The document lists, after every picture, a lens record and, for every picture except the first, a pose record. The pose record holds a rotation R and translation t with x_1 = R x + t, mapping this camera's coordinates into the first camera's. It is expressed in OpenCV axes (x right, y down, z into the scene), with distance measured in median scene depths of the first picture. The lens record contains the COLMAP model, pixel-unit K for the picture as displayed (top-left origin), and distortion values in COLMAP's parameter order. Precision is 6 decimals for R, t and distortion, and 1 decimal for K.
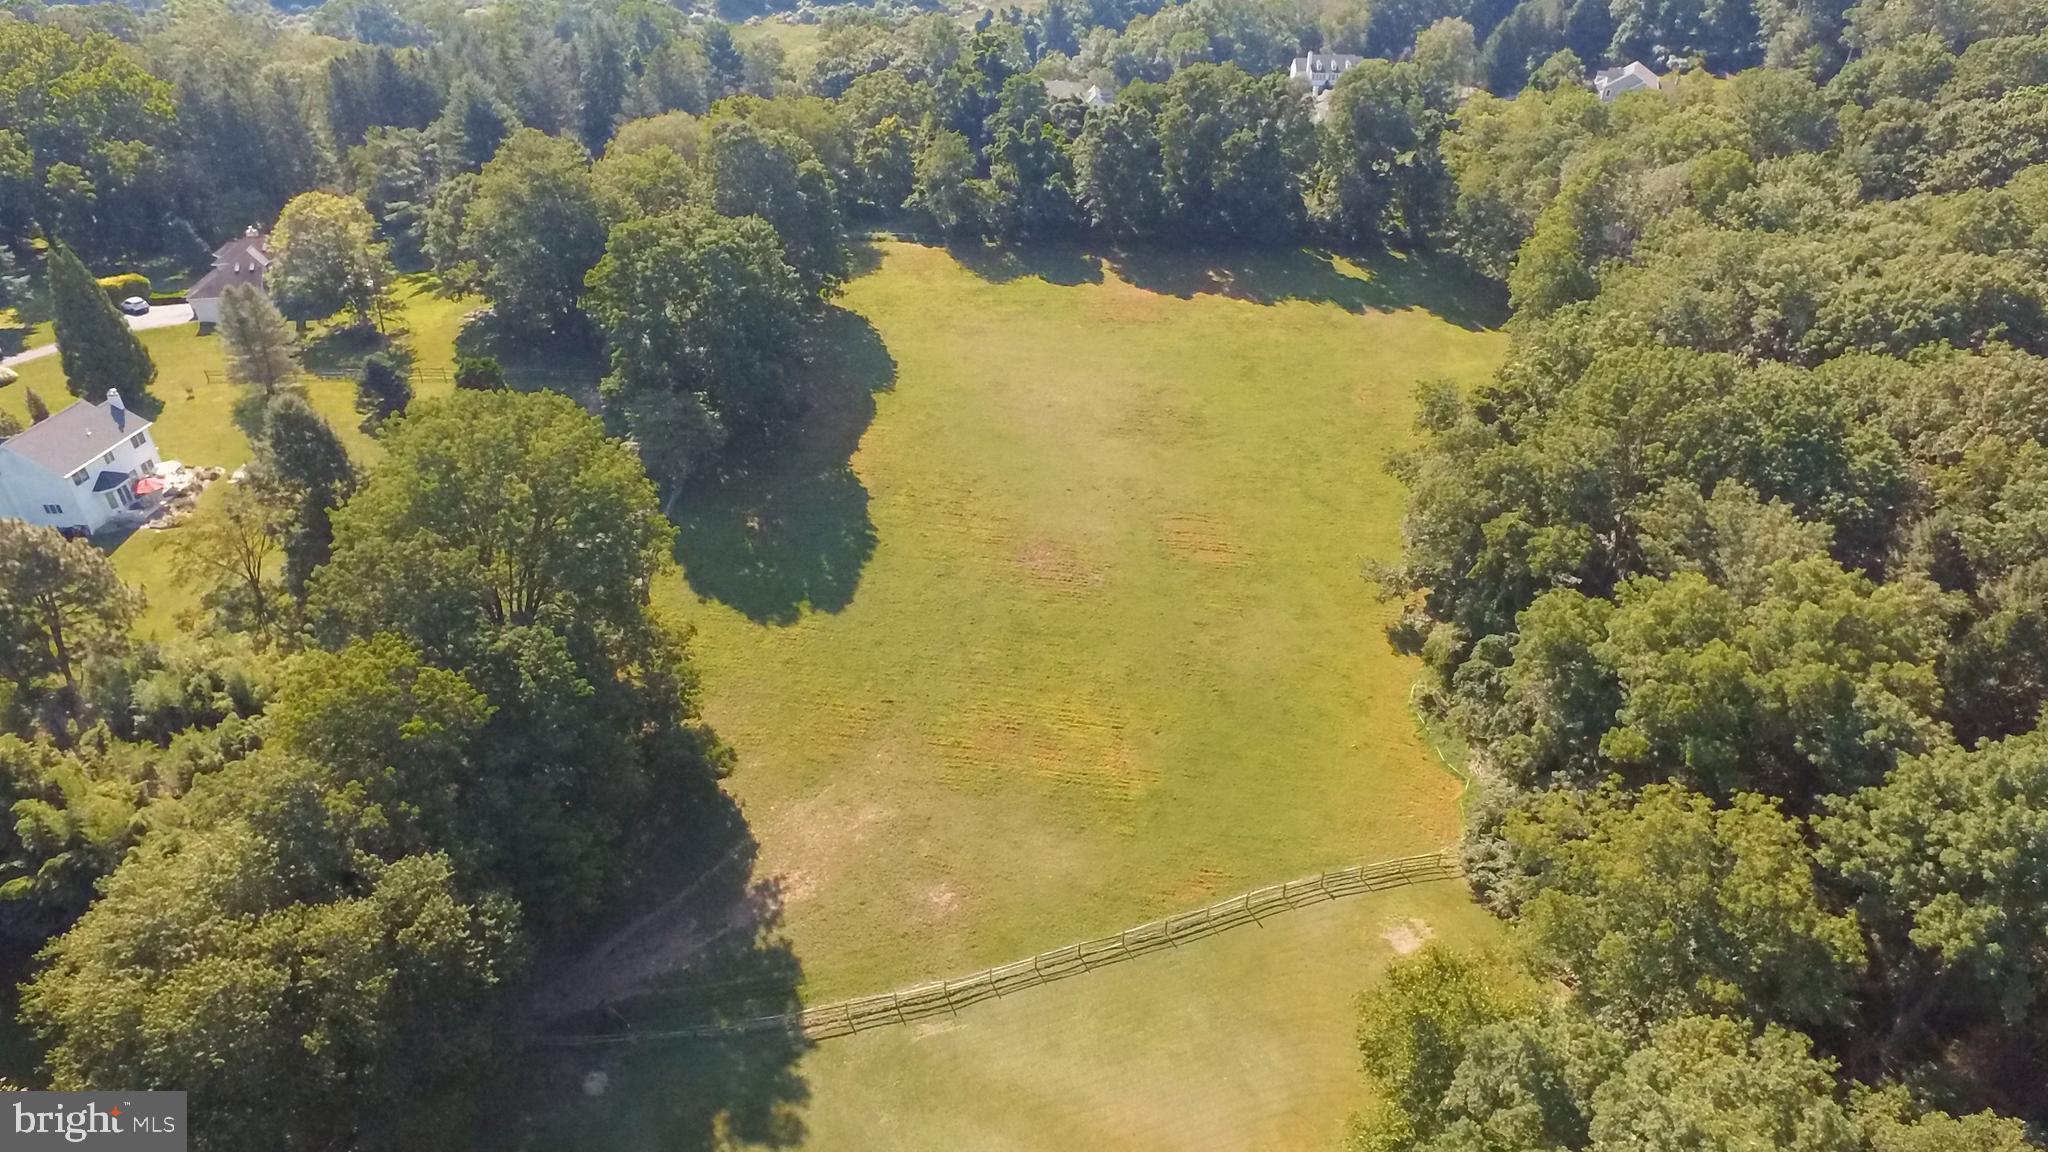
lens RADIAL K [[1199.3, 0, 1027.0], [0, 1199.3, 577.6], [0, 0, 1]] dist [-0.004414, 0.010104]
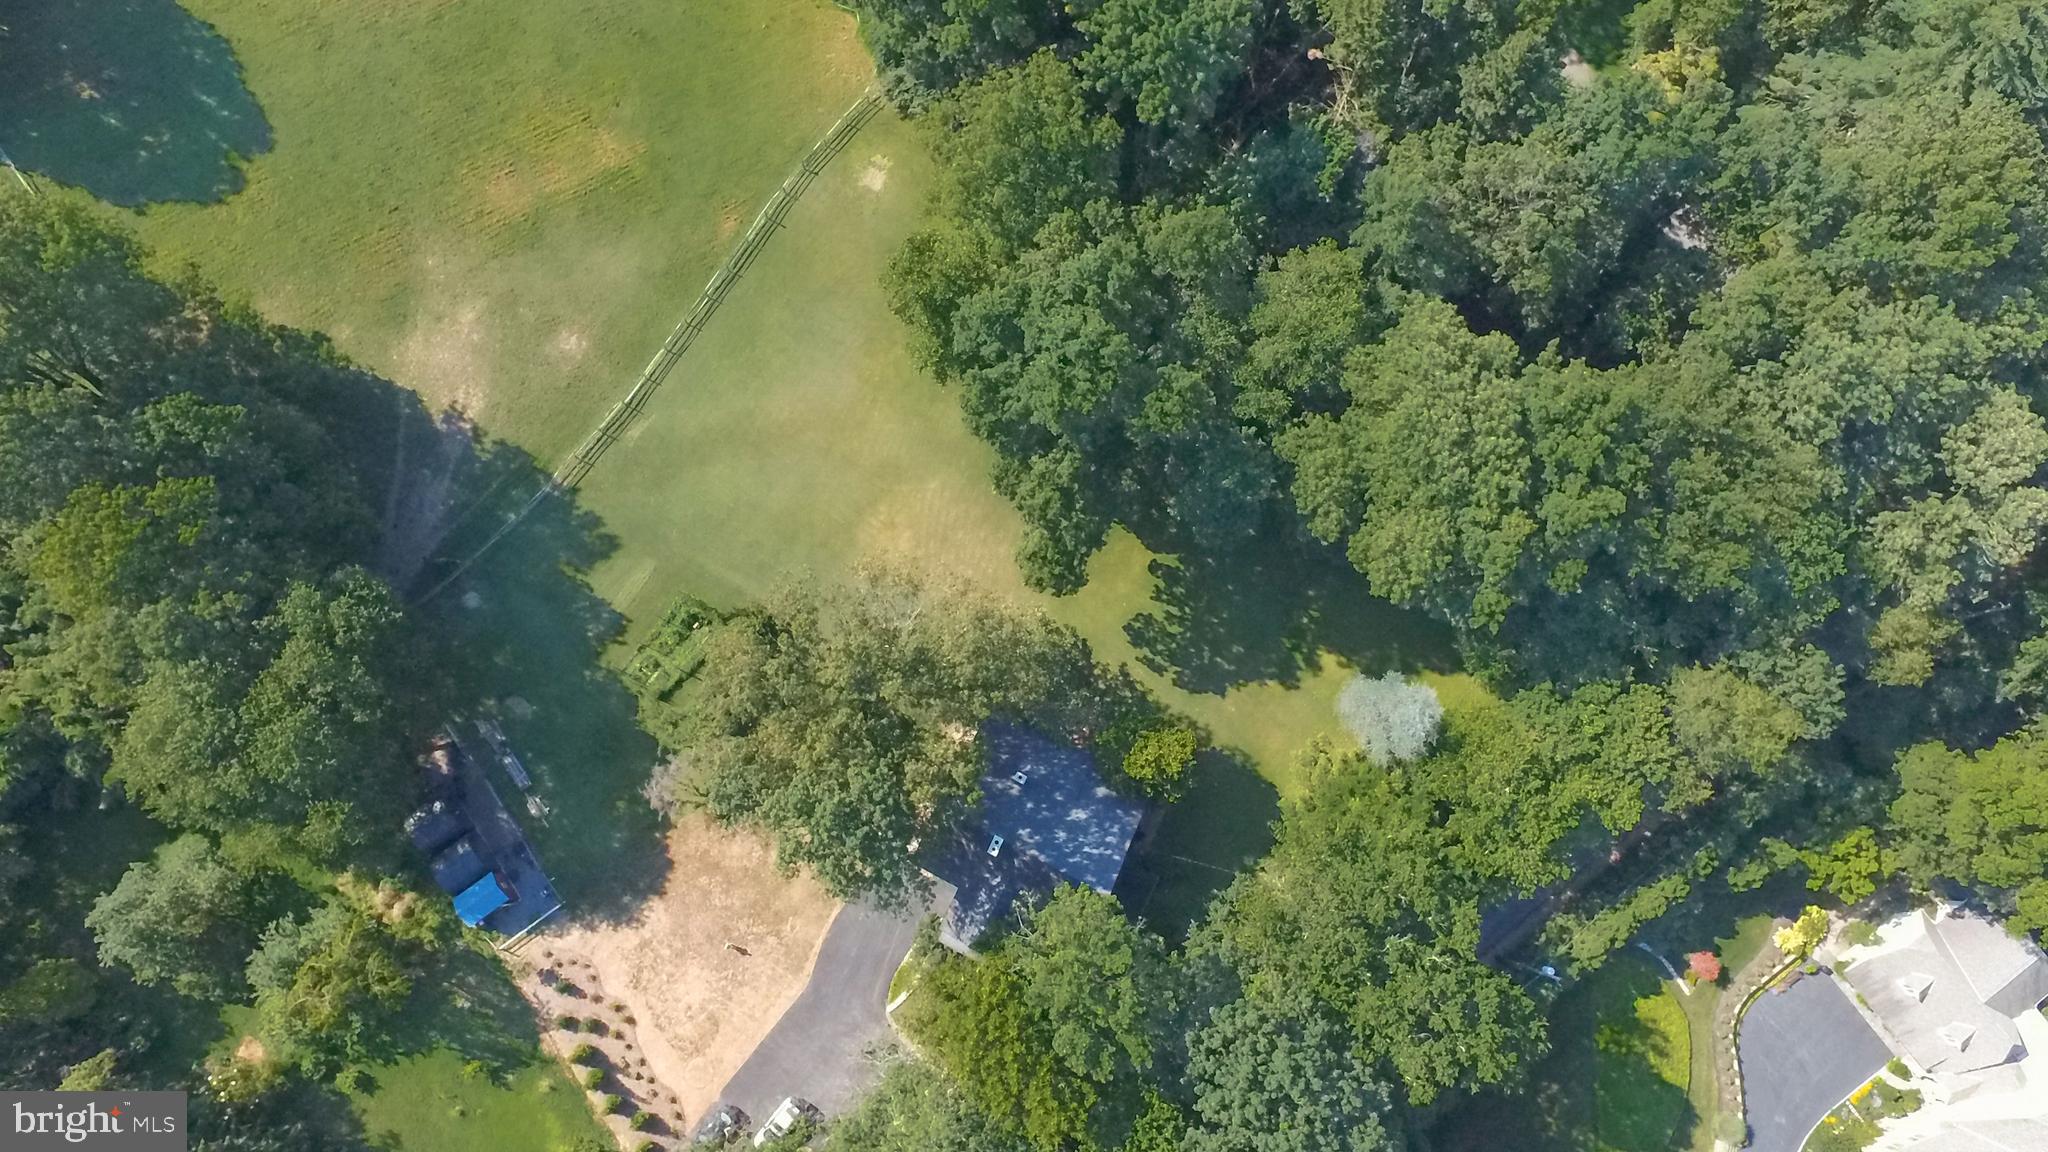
lens RADIAL K [[1199.3, 0, 1027.0], [0, 1199.3, 577.6], [0, 0, 1]] dist [-0.004414, 0.010104]
pose [[0.794435, -0.593358, 0.129614, 0.002194], [0.318807, 0.589049, 0.742552, -0.393498], [-0.516948, -0.548587, 0.657128, -0.247597]]
